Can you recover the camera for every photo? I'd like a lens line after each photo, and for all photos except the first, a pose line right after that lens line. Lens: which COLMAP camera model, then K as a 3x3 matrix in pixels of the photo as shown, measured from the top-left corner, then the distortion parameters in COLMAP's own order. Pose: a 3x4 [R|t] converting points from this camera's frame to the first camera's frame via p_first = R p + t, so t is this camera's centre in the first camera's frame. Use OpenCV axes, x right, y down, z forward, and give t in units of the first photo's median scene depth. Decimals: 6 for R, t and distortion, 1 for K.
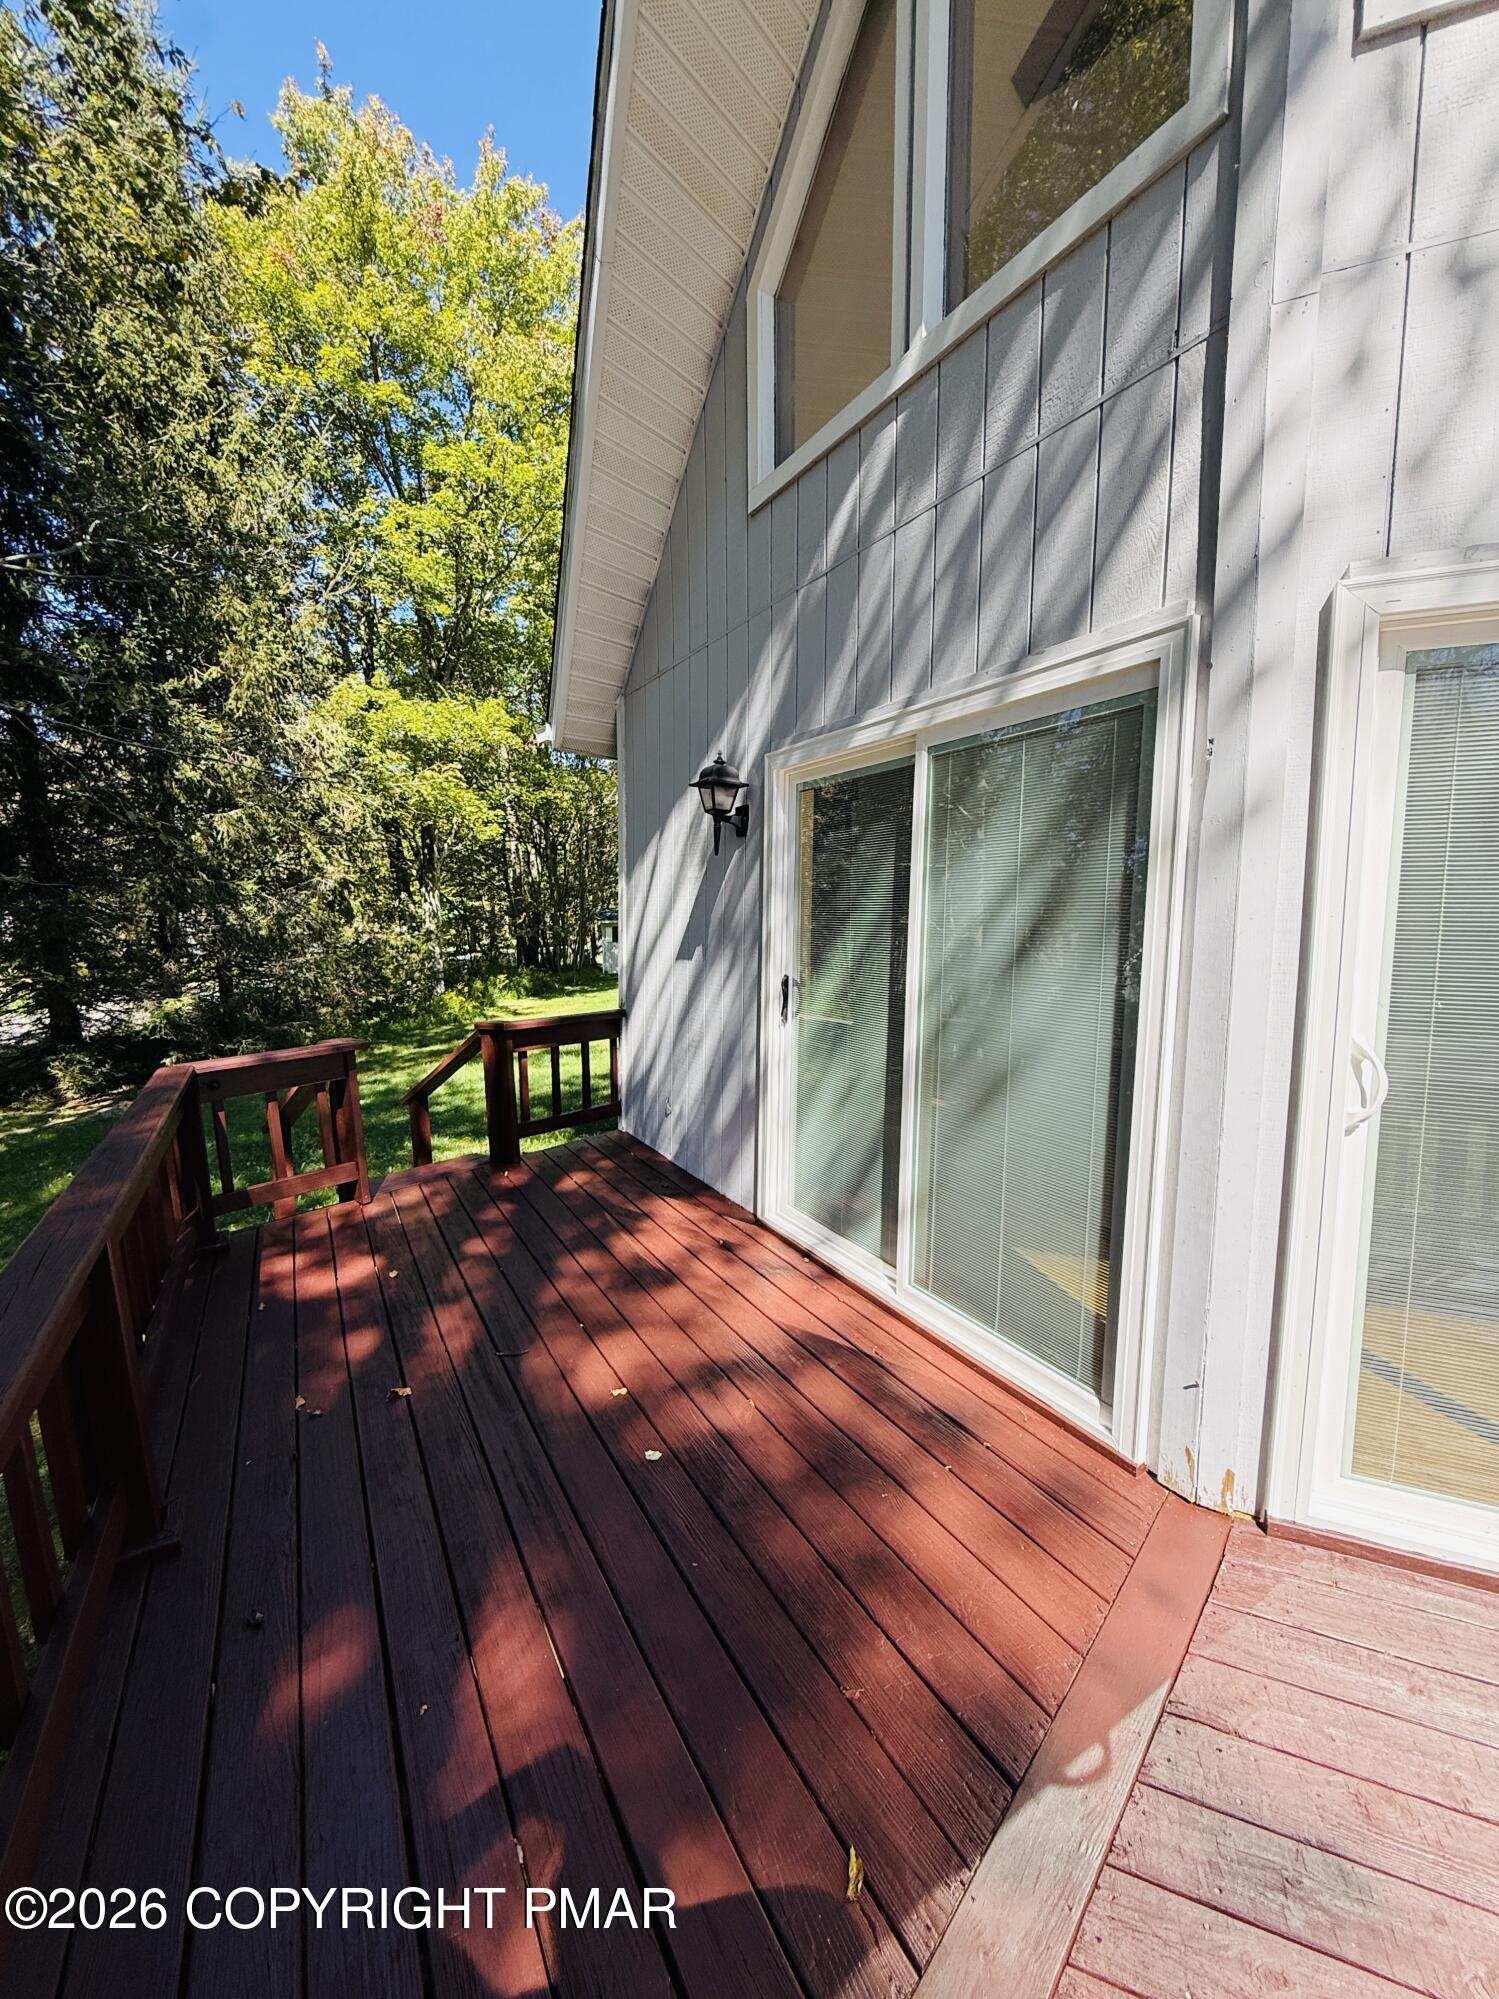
lens RADIAL K [[798.9, 0, 721.1], [0, 798.9, 997.4], [0, 0, 1]] dist [-0.001280, 0.000094]
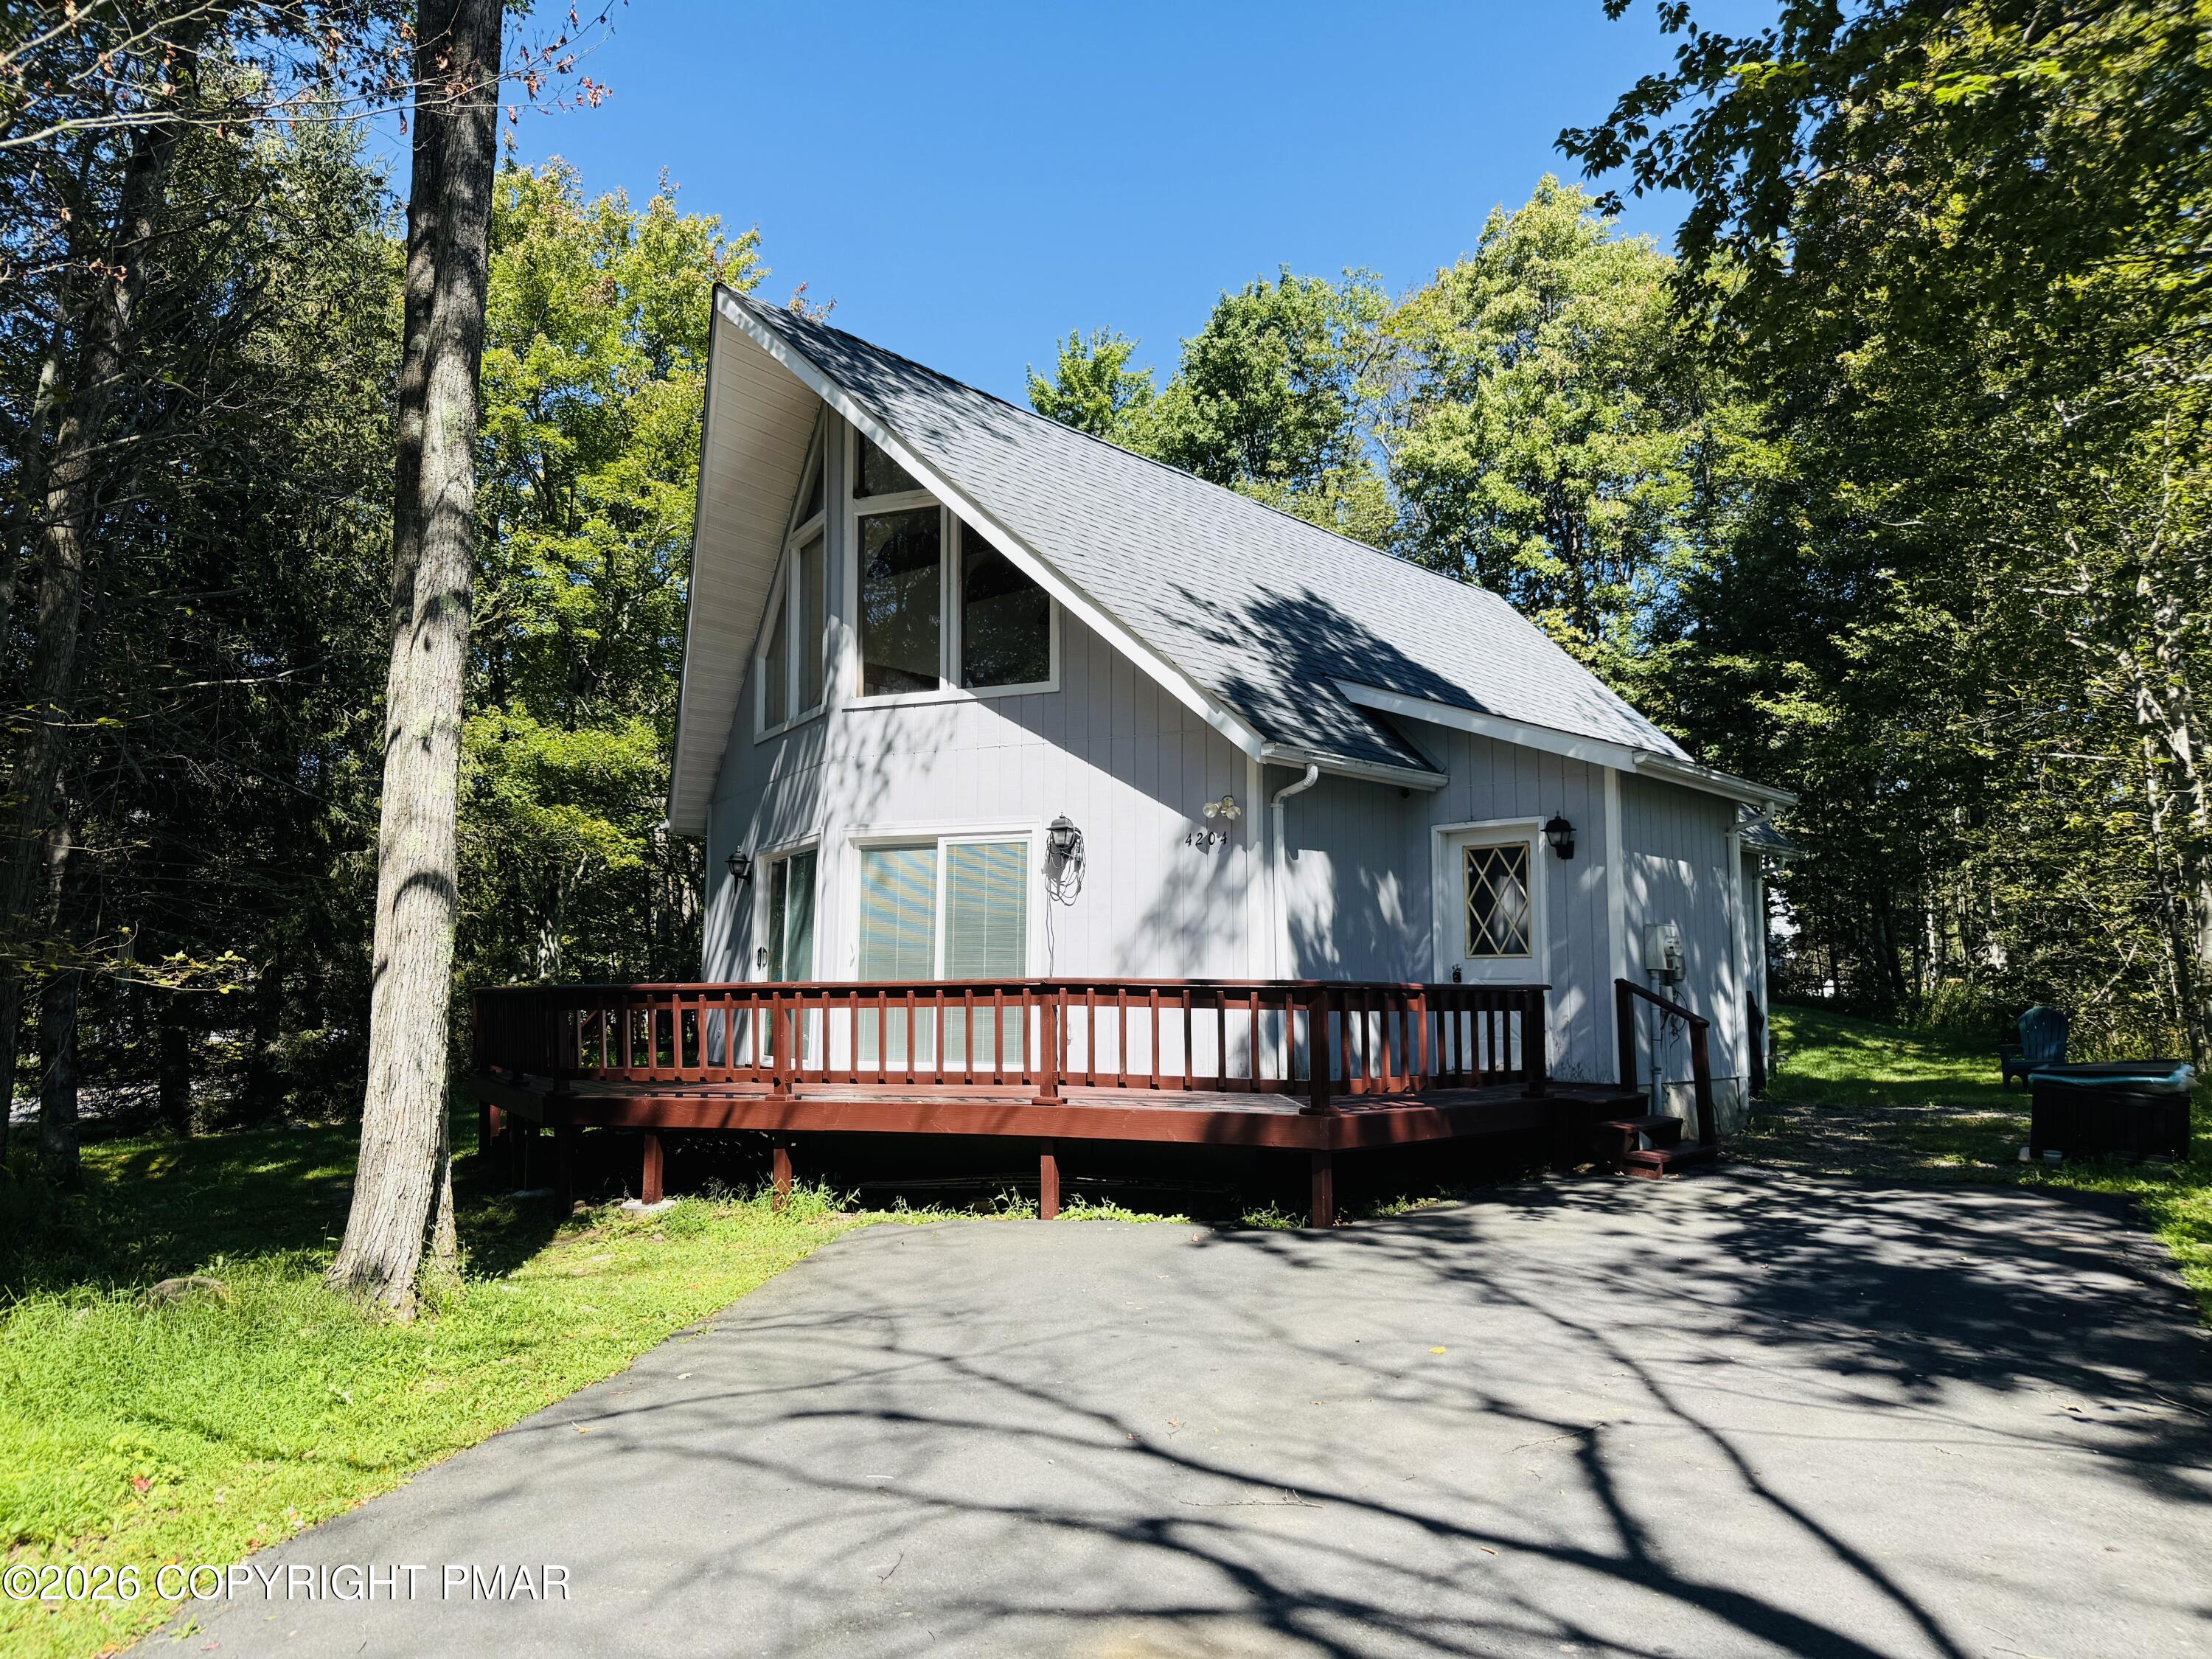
lens RADIAL K [[1560.9, 0, 1106.0], [0, 1560.9, 829.5], [0, 0, 1]] dist [0.000340, -0.000132]
pose [[0.999664, 0.003708, 0.025654, 0.230952], [0.001906, 0.976517, -0.215434, 0.144875], [-0.025851, 0.215410, 0.976181, -0.820893]]
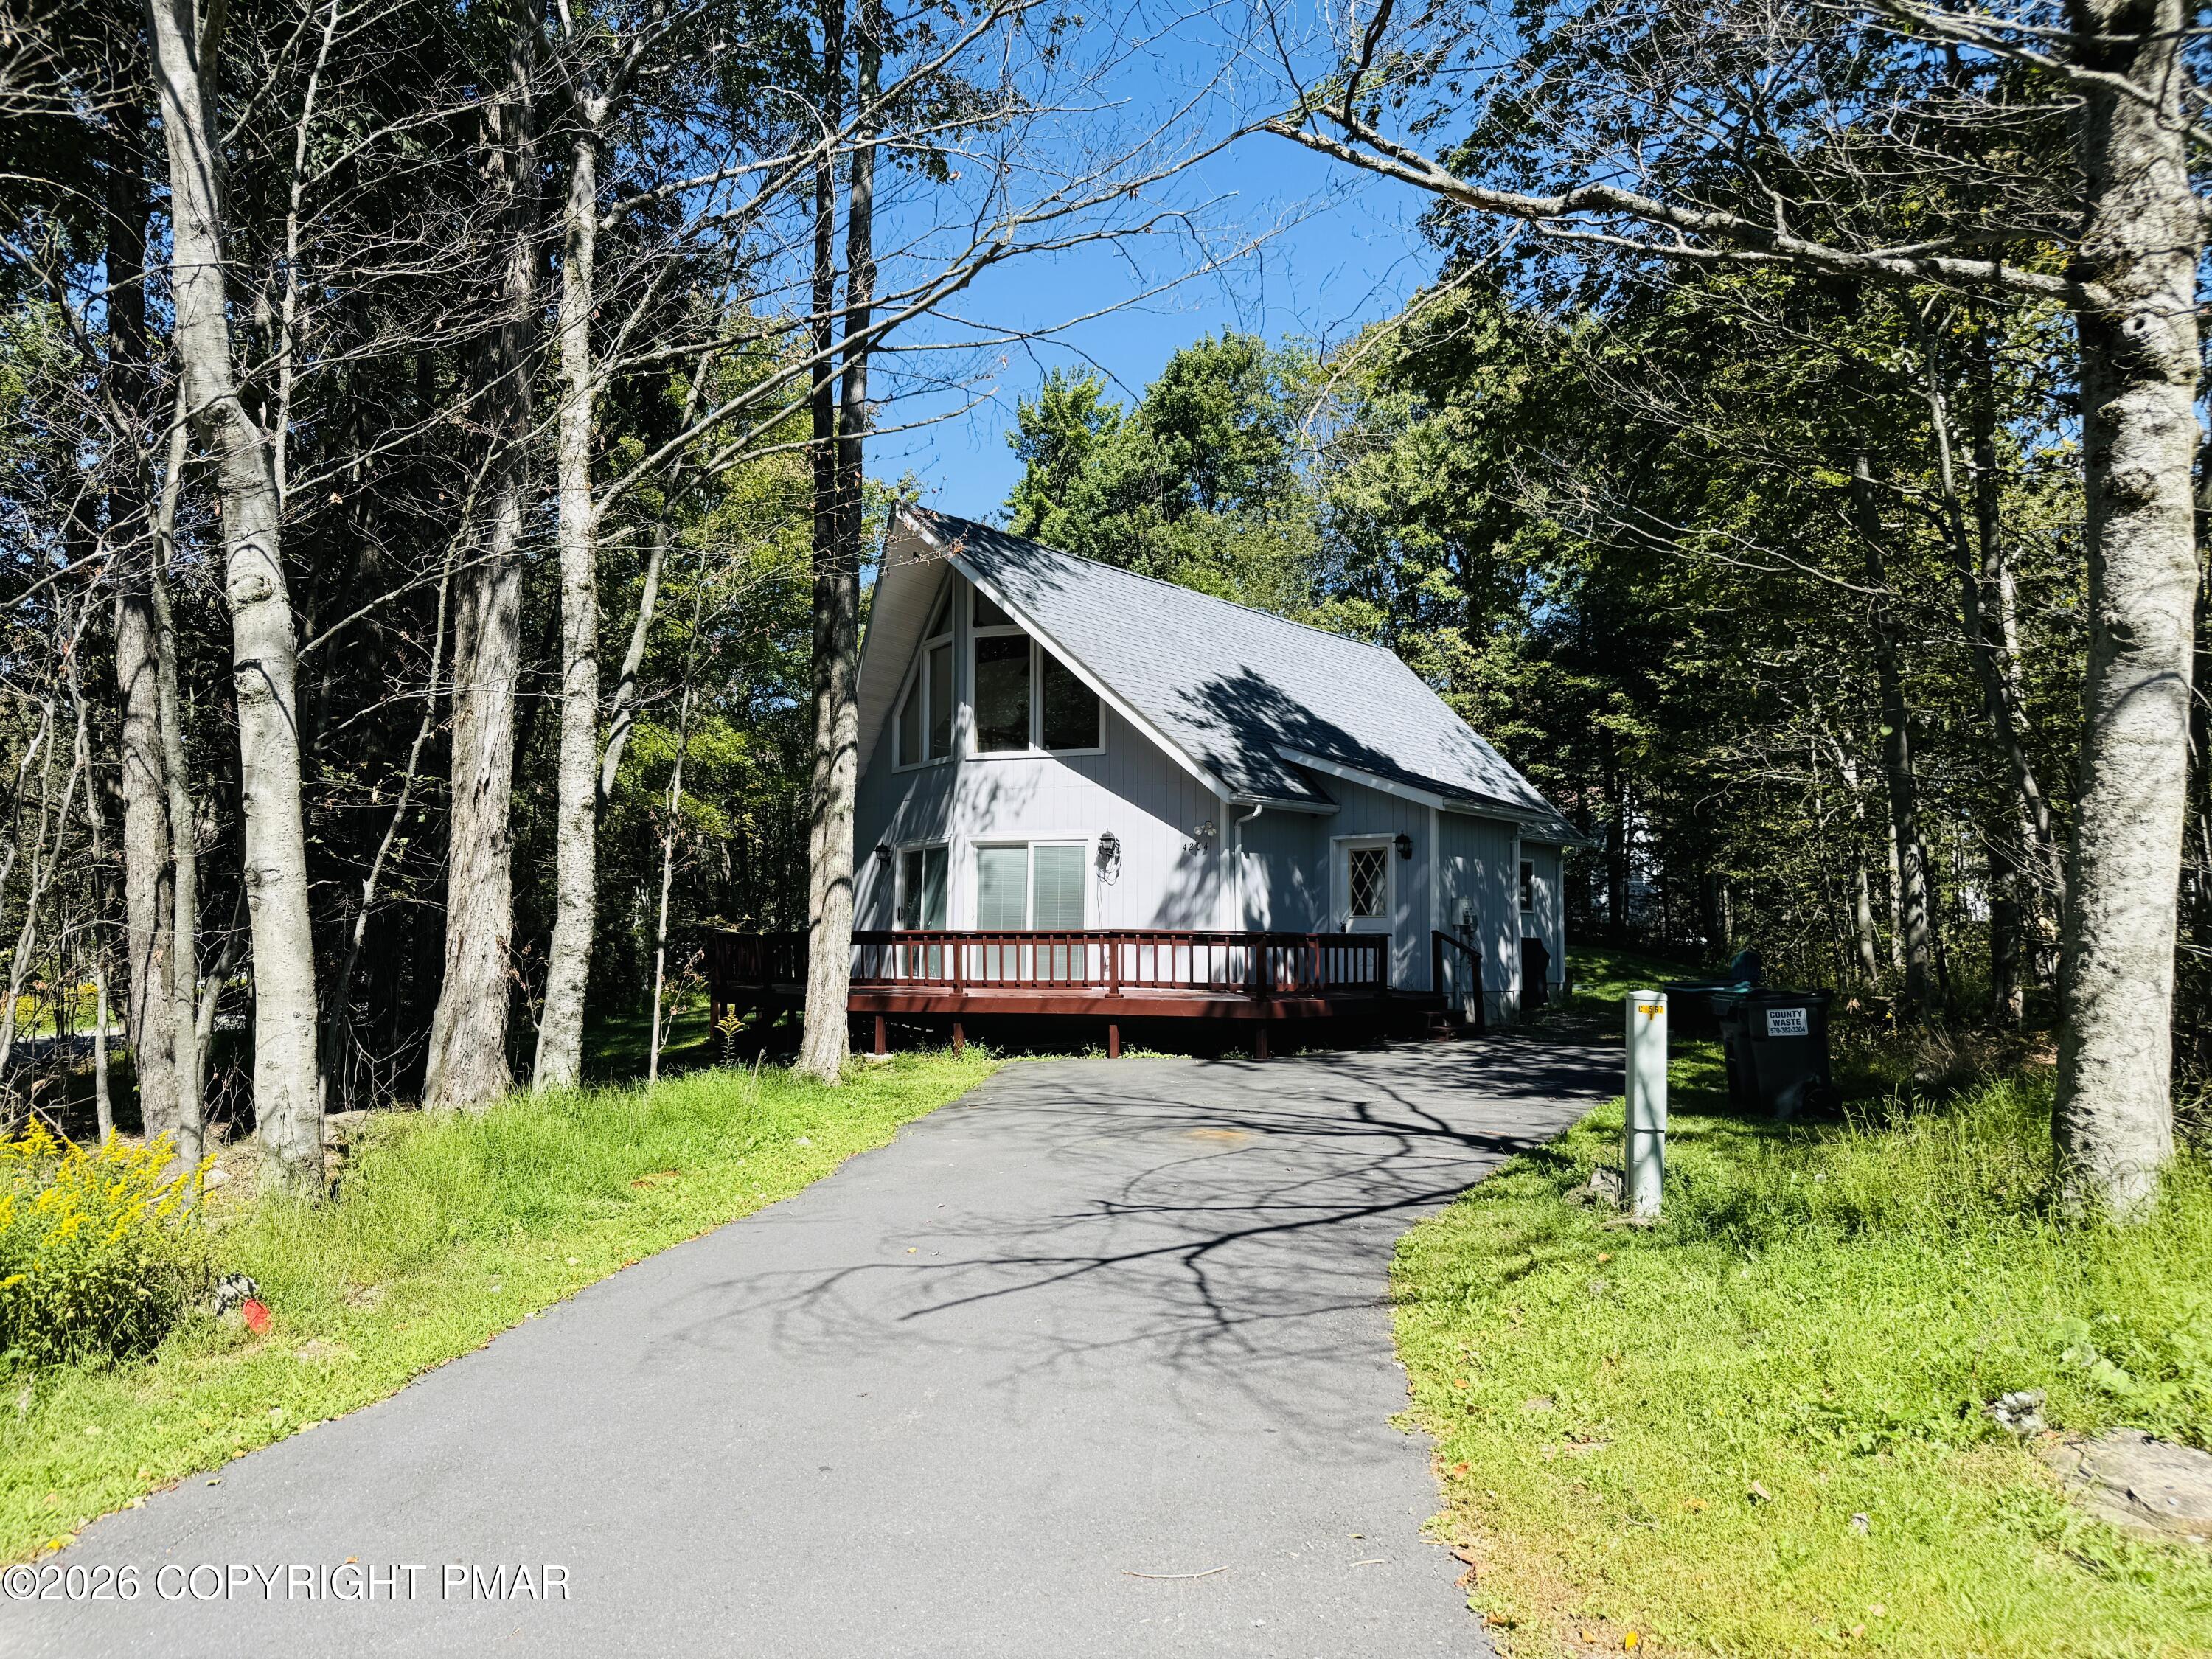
lens RADIAL K [[1560.9, 0, 1106.0], [0, 1560.9, 829.5], [0, 0, 1]] dist [0.000340, -0.000132]
pose [[0.997591, 0.011773, 0.068370, 0.125433], [0.001066, 0.982778, -0.184790, 0.217551], [-0.069368, 0.184417, 0.980397, -1.406621]]
